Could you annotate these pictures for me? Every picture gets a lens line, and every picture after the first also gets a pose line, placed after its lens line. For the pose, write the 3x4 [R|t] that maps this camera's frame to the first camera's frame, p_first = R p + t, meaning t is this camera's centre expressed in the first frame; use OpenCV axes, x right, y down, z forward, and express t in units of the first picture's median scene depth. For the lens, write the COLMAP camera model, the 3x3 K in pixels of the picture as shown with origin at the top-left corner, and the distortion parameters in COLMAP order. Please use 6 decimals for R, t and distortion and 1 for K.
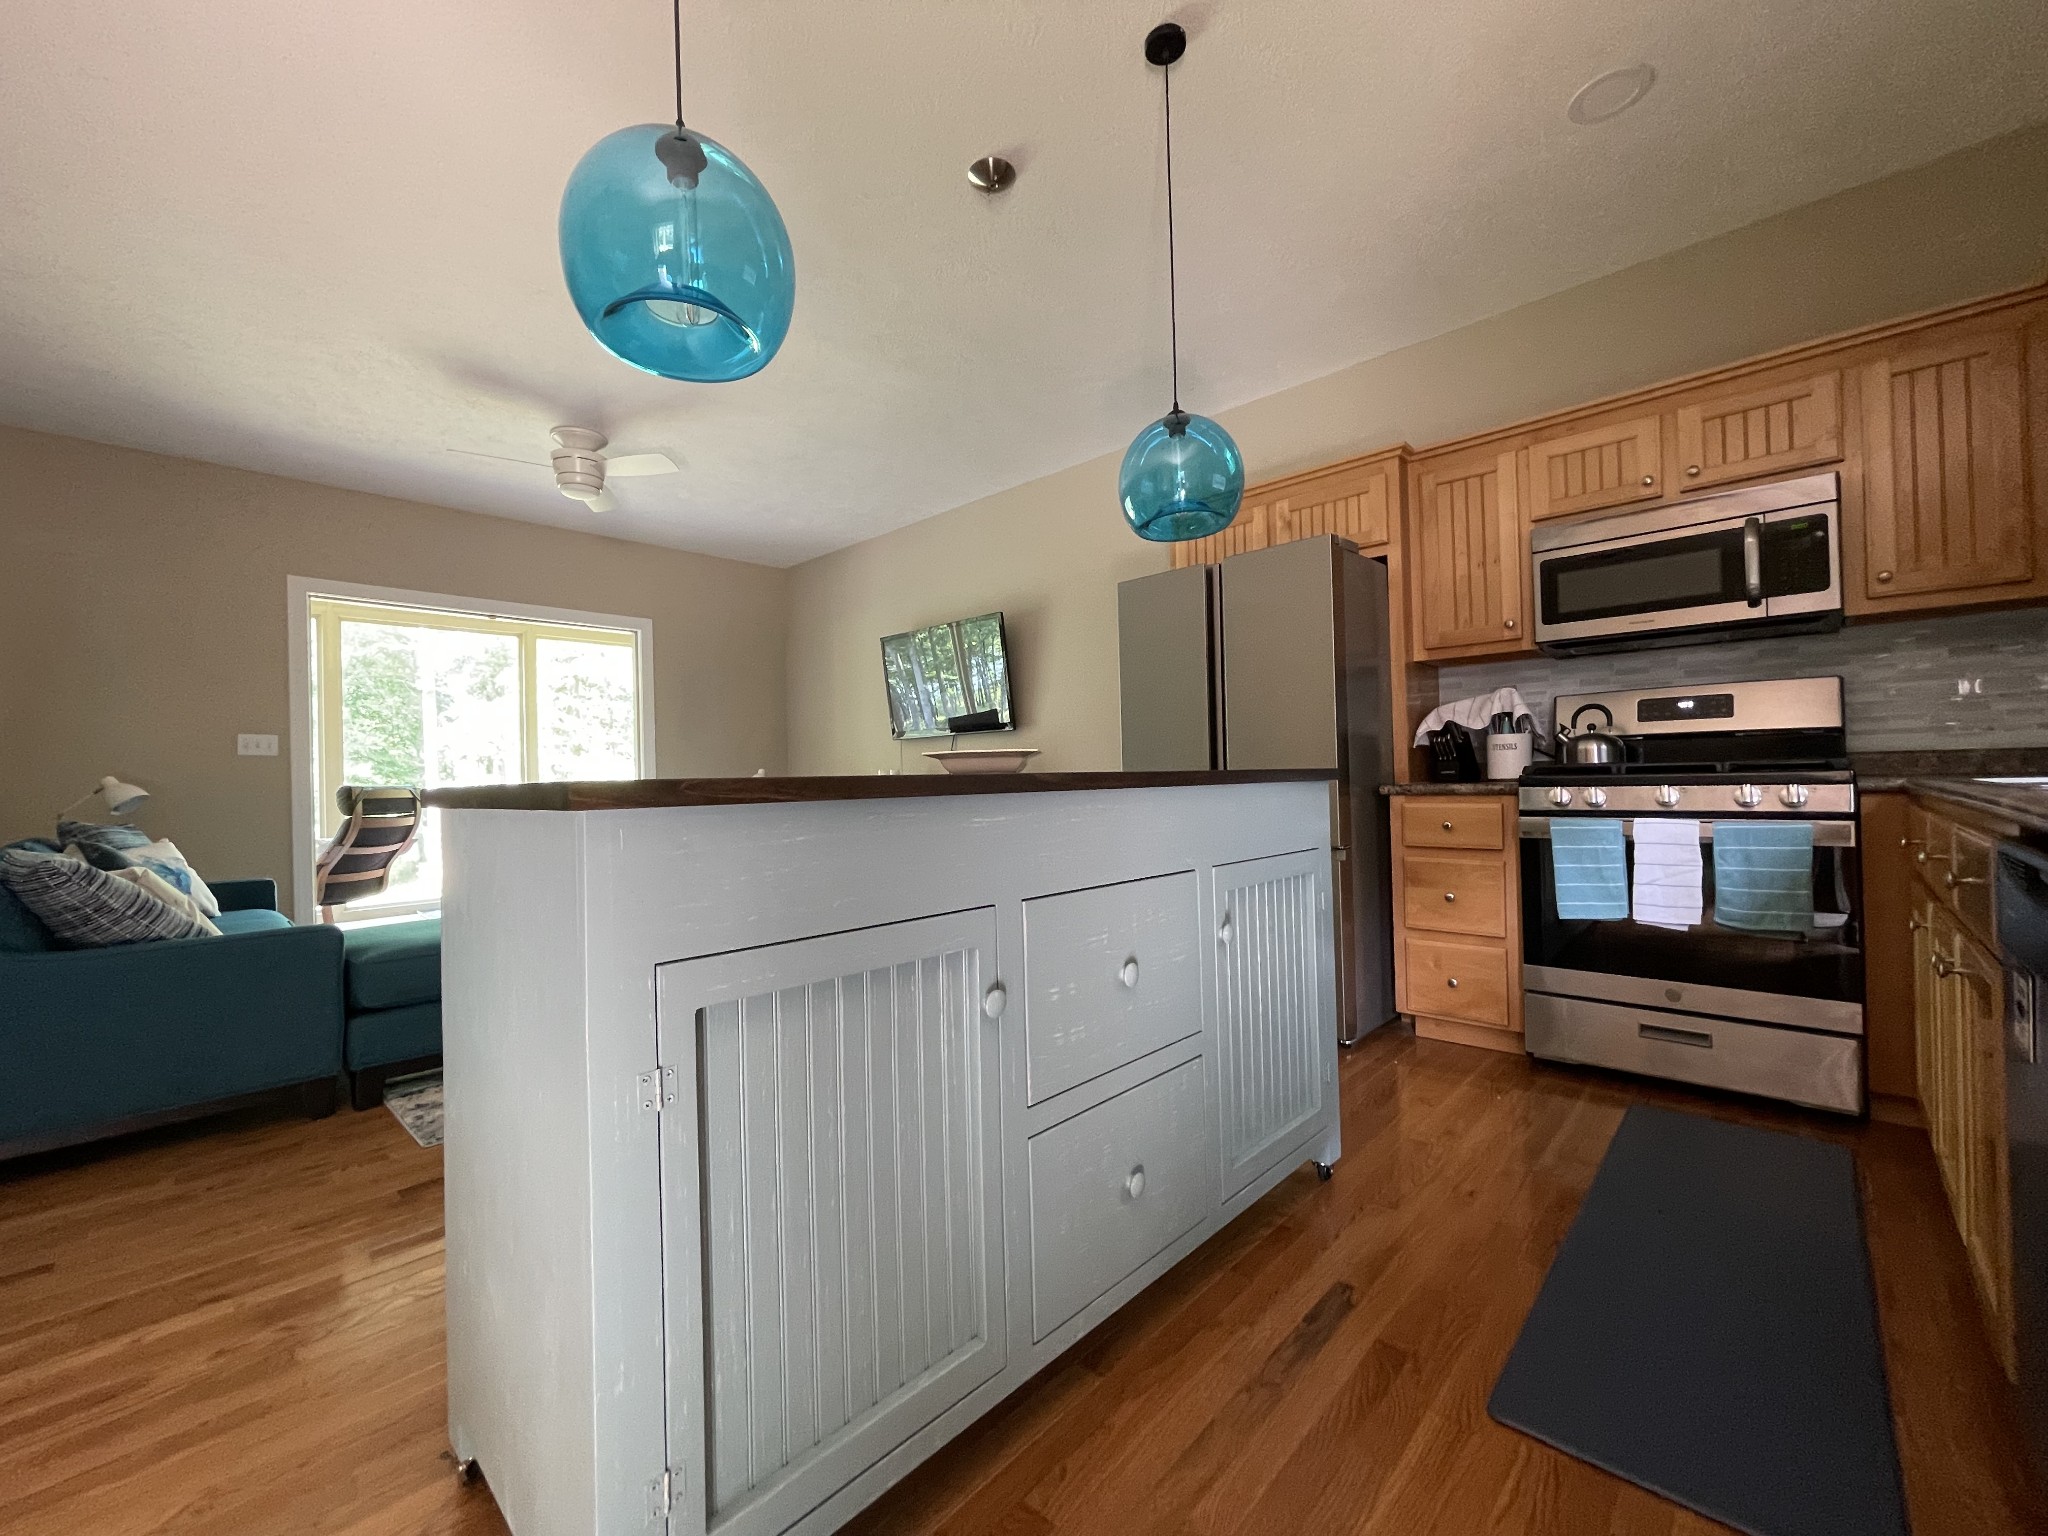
lens RADIAL K [[828.1, 0, 1022.3], [0, 828.1, 765.4], [0, 0, 1]] dist [-0.003840, -0.000842]
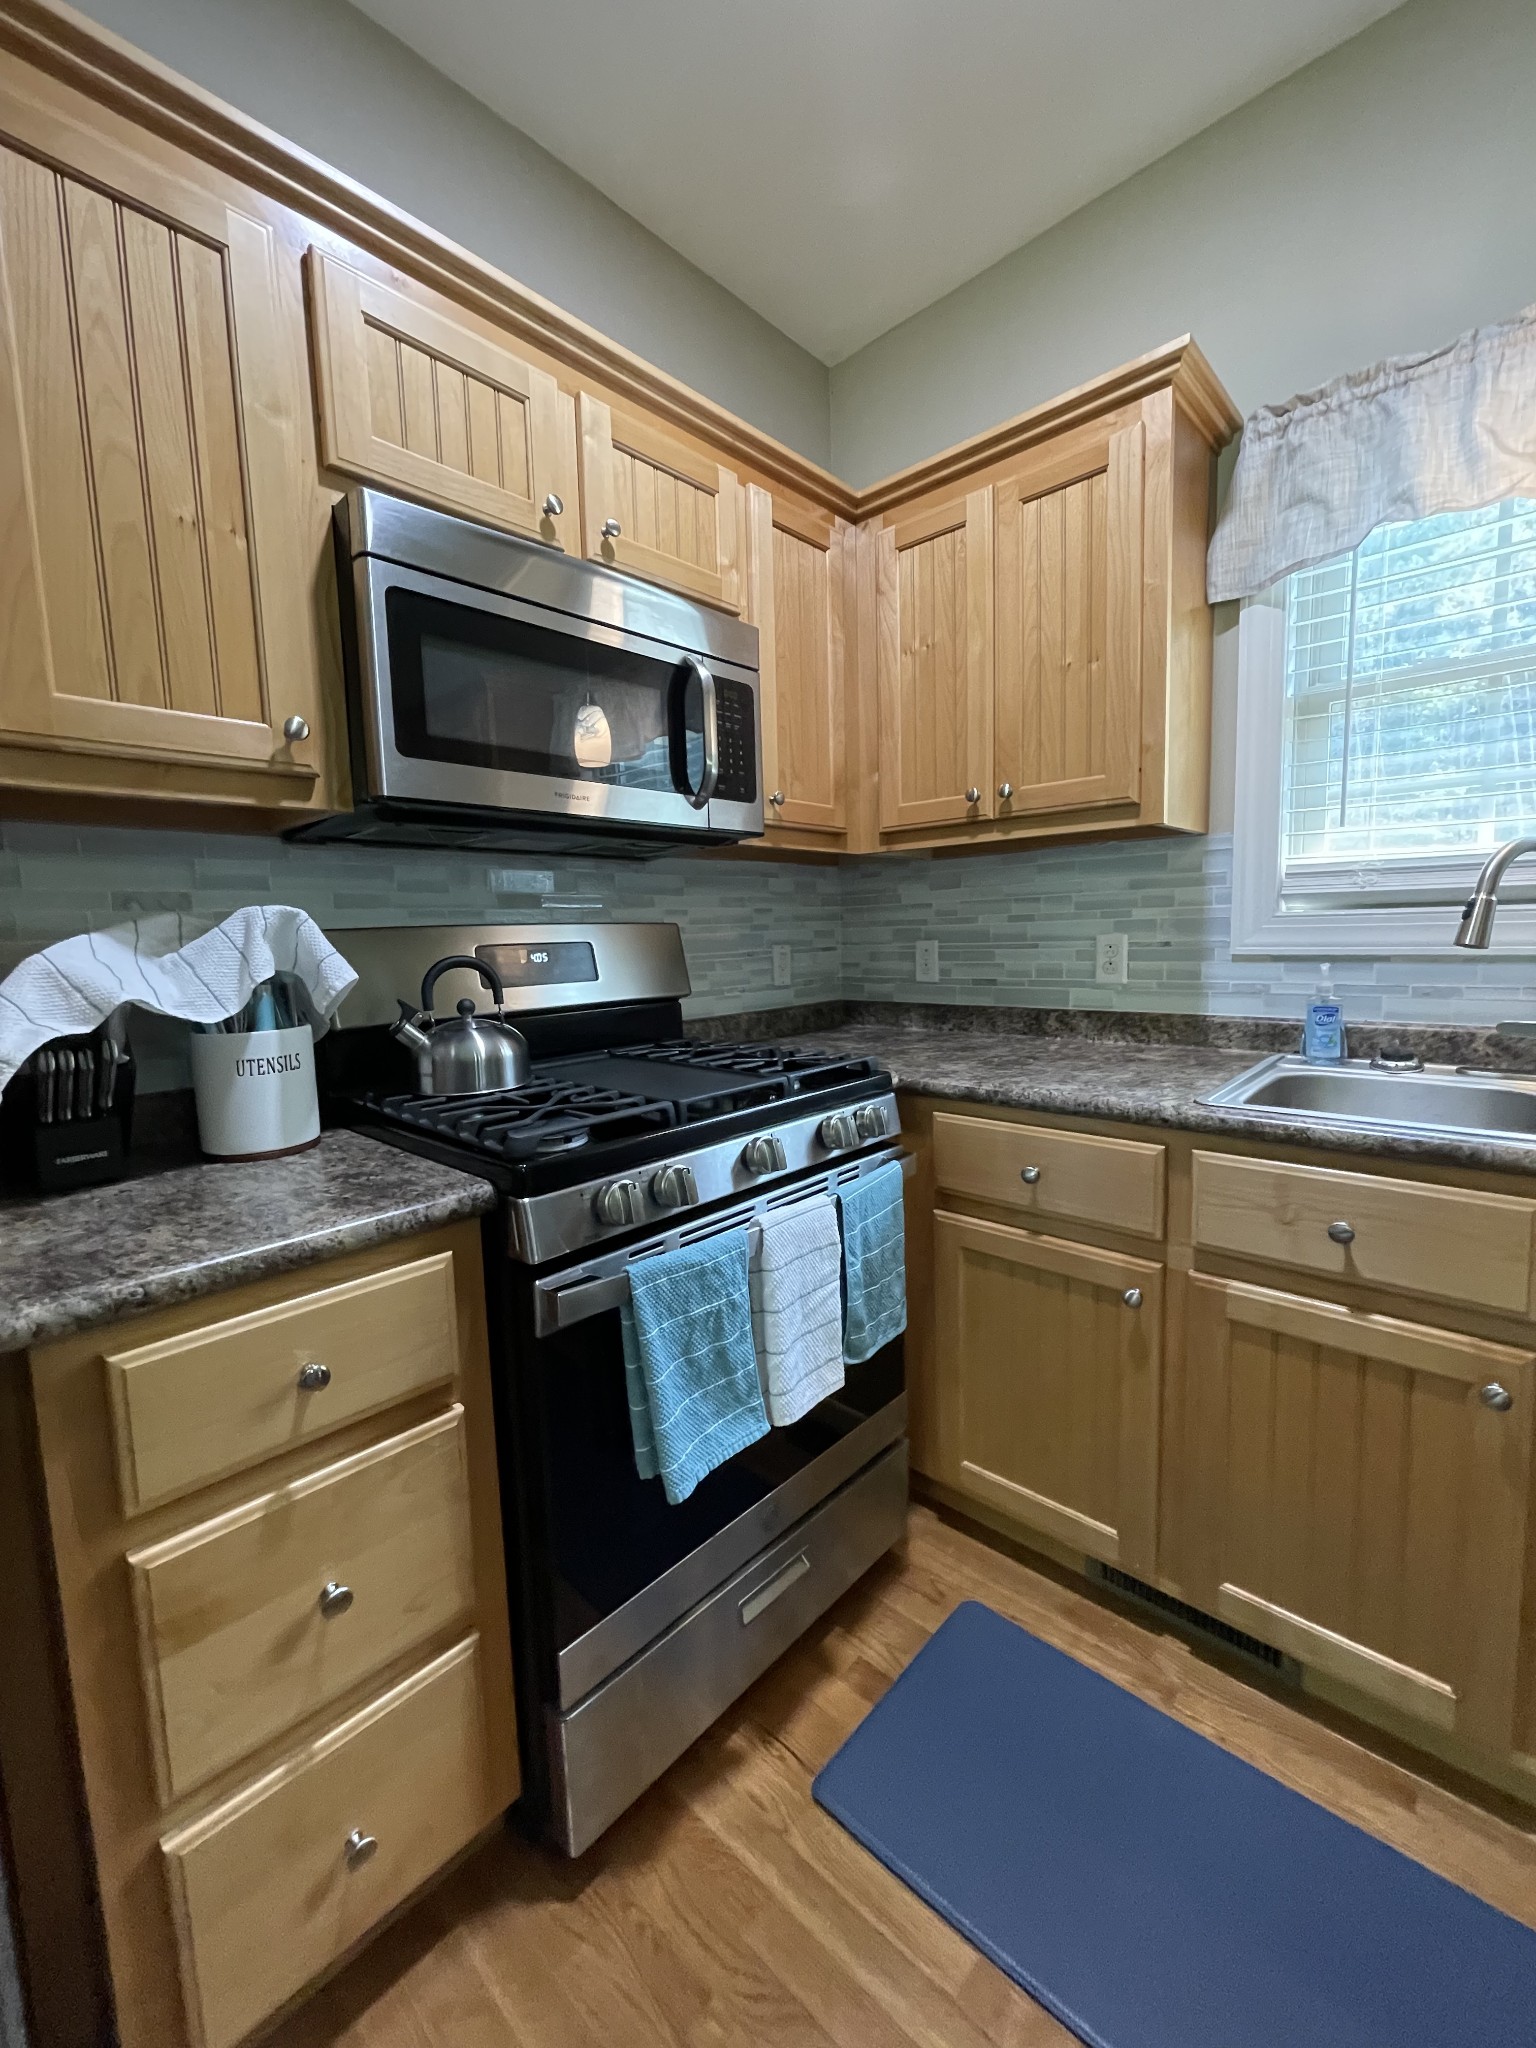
lens RADIAL K [[828.1, 0, 761.5], [0, 828.1, 1013.7], [0, 0, 1]] dist [-0.003840, -0.000842]
pose [[-0.030812, -0.077501, 0.996516, 0.209187], [0.016621, 0.996812, 0.078038, -0.070256], [-0.999387, 0.018968, -0.029425, 0.786715]]
